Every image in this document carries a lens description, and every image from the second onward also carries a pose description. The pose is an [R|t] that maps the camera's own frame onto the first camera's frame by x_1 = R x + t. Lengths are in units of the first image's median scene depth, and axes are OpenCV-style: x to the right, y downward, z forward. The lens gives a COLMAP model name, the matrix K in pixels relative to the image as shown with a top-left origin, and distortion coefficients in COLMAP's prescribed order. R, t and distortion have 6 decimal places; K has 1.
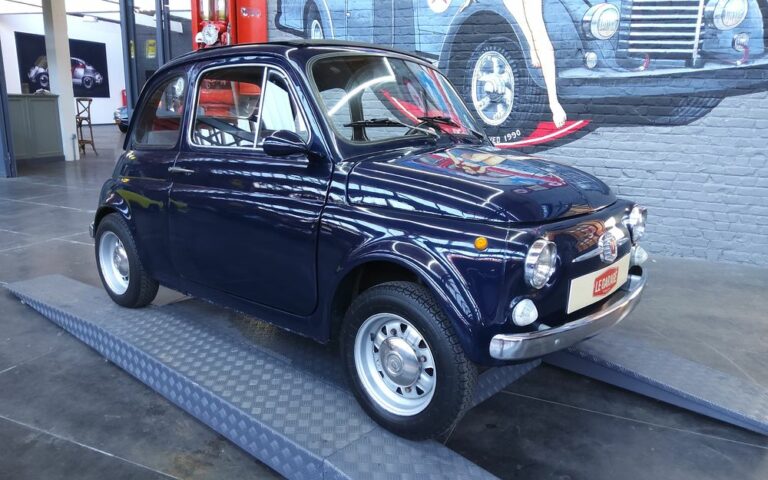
lens RADIAL K [[571.5, 0, 384.2], [0, 571.5, 256.8], [0, 0, 1]] dist [0.029099, -0.079181]
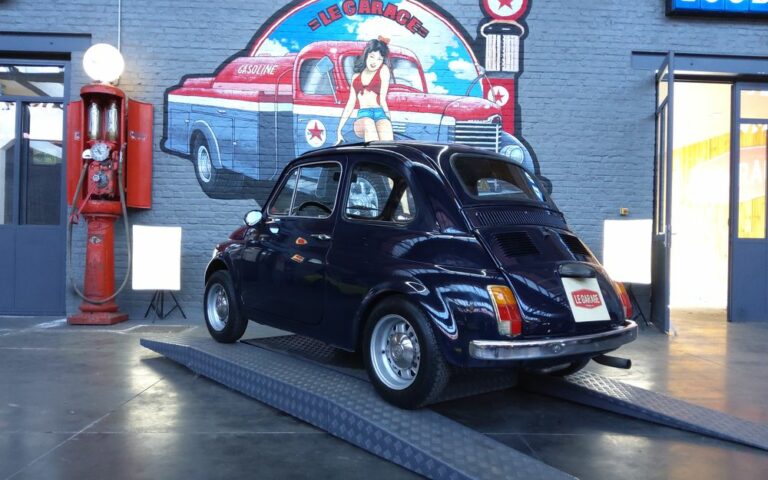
lens RADIAL K [[575.8, 0, 383.0], [0, 575.8, 248.2], [0, 0, 1]] dist [0.042713, -0.087021]
pose [[0.901296, -0.007954, 0.433131, -0.347563], [0.115015, 0.968342, -0.221550, 0.101709], [-0.417657, 0.249499, 0.873678, -0.142212]]
